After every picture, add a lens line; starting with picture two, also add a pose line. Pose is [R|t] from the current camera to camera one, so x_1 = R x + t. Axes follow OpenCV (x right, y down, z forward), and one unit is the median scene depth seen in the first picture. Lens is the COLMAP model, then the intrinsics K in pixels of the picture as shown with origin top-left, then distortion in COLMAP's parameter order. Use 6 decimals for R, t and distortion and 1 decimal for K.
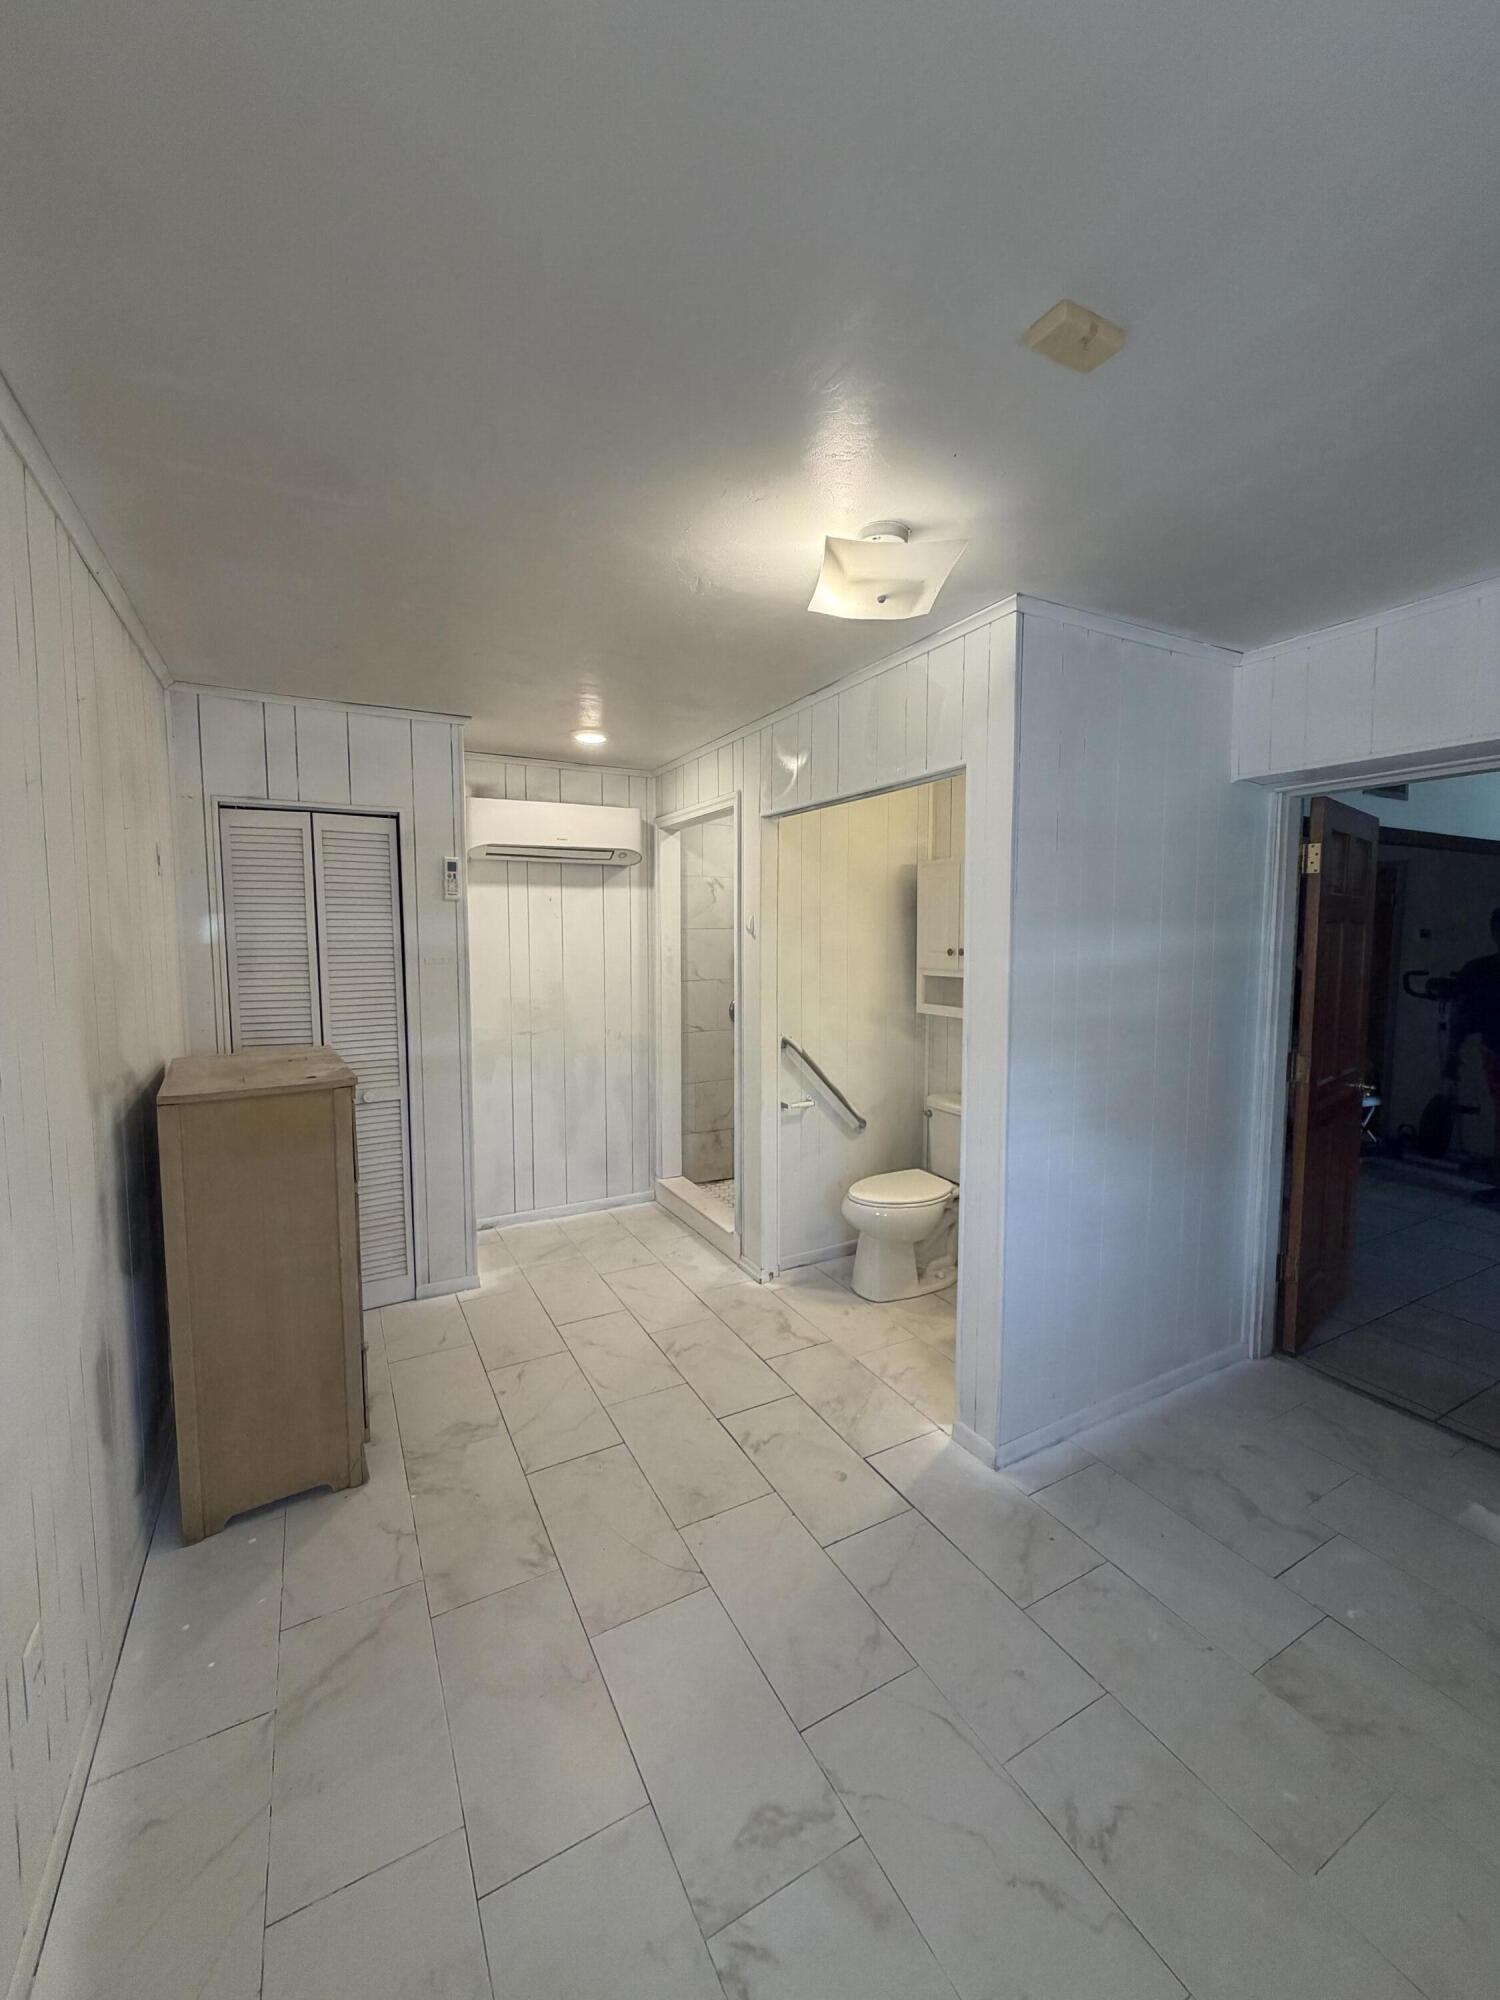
lens RADIAL K [[798.0, 0, 746.5], [0, 798.0, 995.8], [0, 0, 1]] dist [-0.000688, 0.000433]
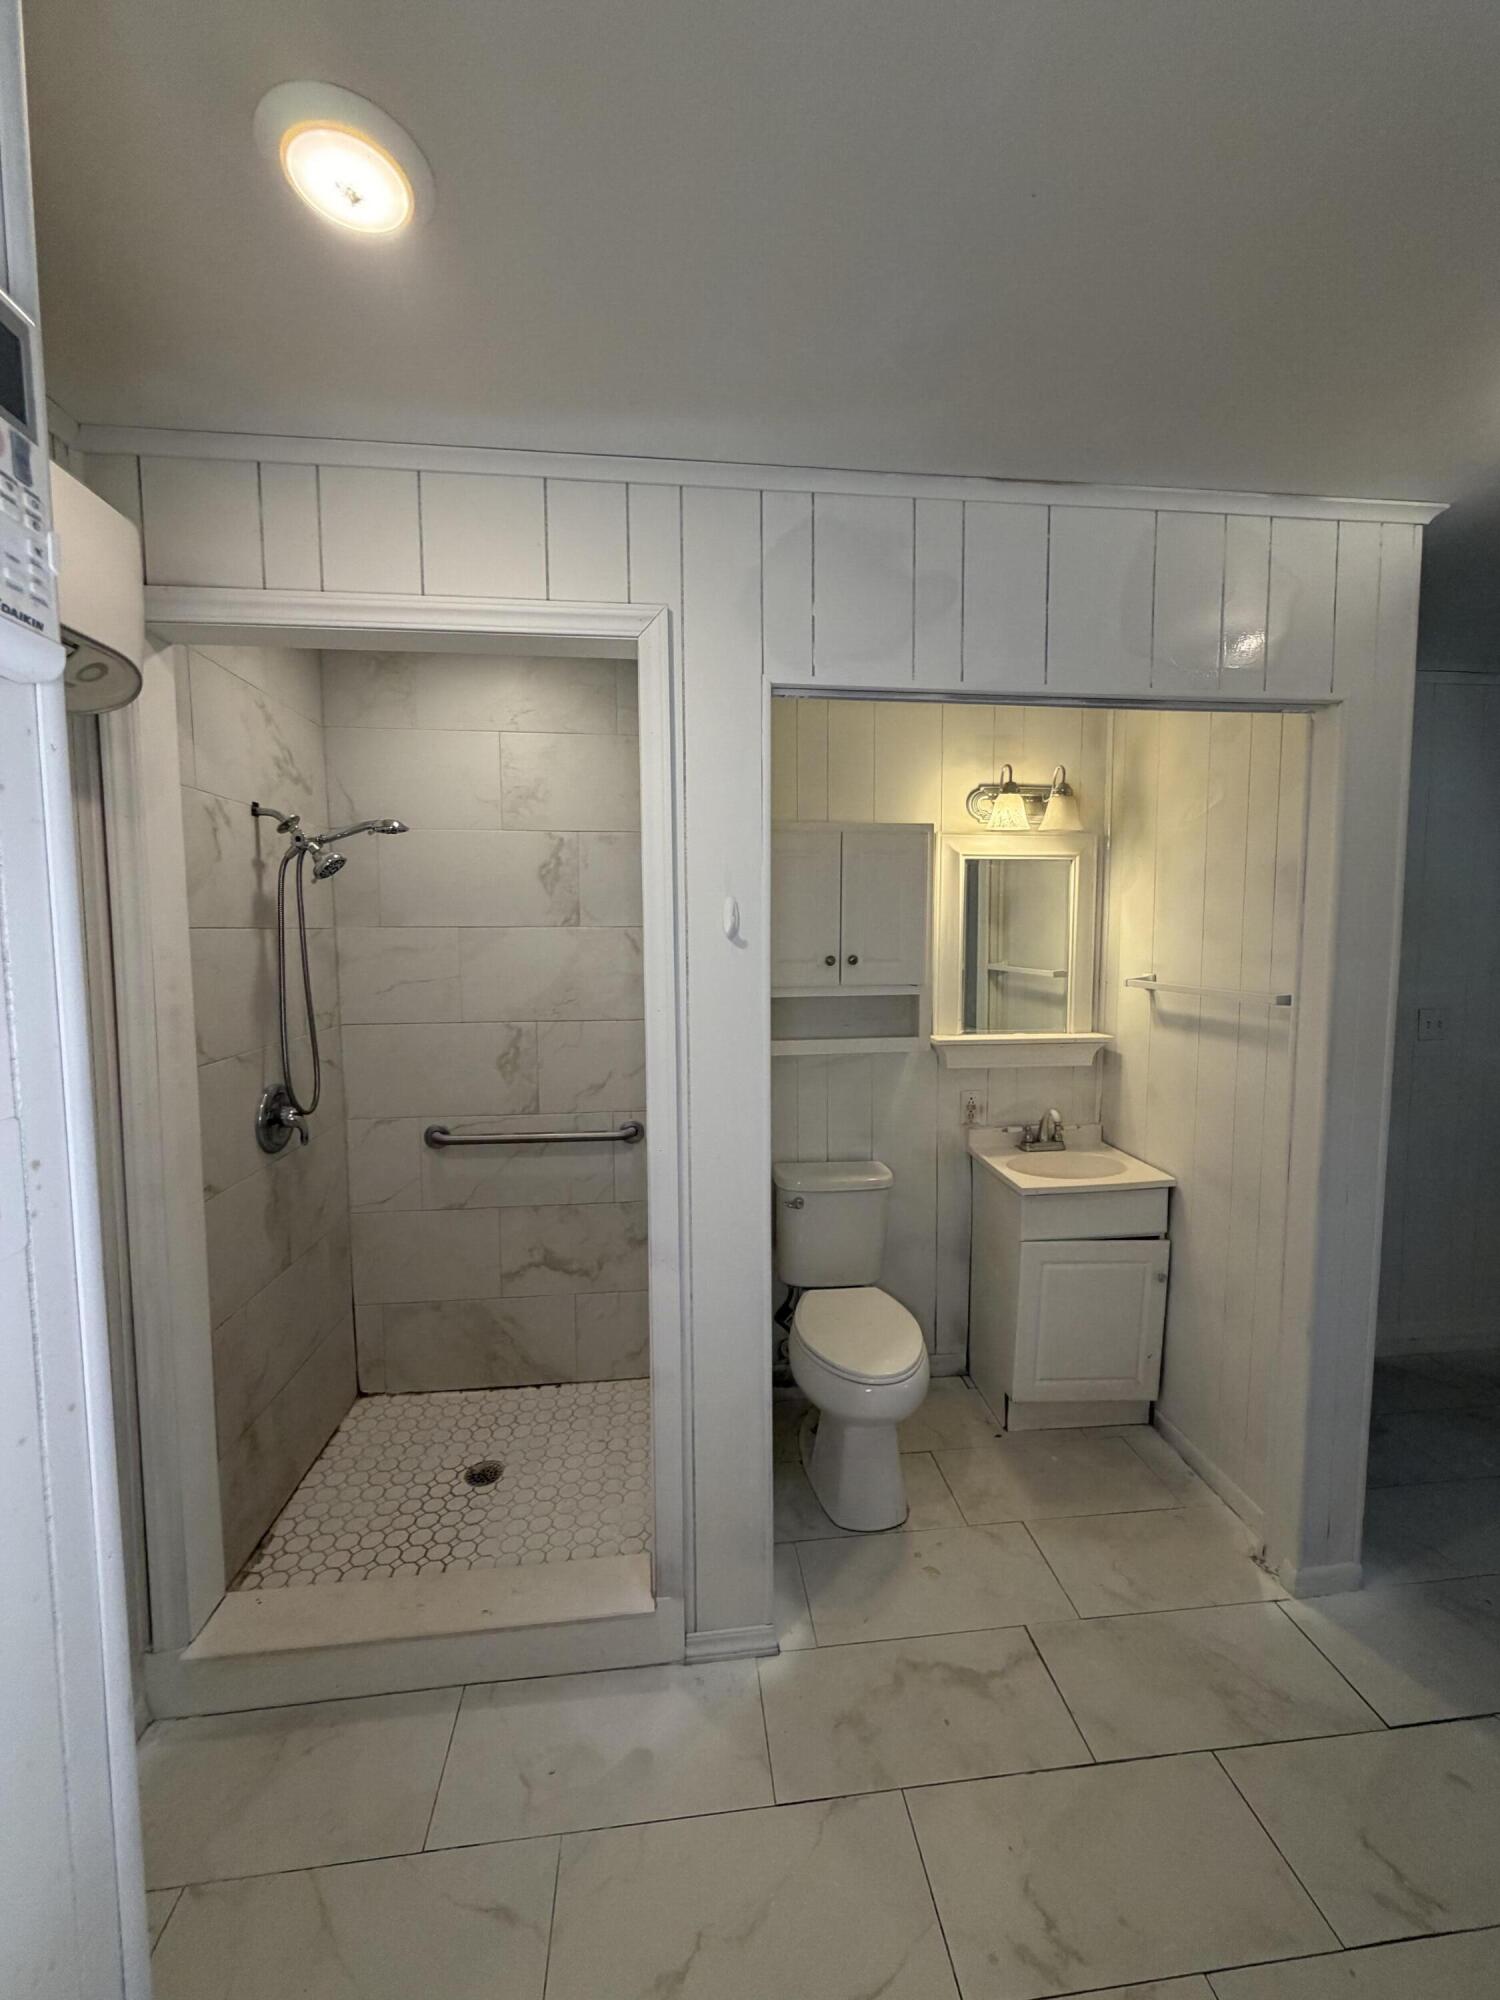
lens RADIAL K [[798.0, 0, 751.0], [0, 798.0, 994.3], [0, 0, 1]] dist [-0.000688, 0.000433]
pose [[0.368443, -0.072304, 0.926834, -0.432117], [0.082704, 0.995567, 0.044789, -0.065787], [-0.925964, 0.060150, 0.372789, 0.852263]]
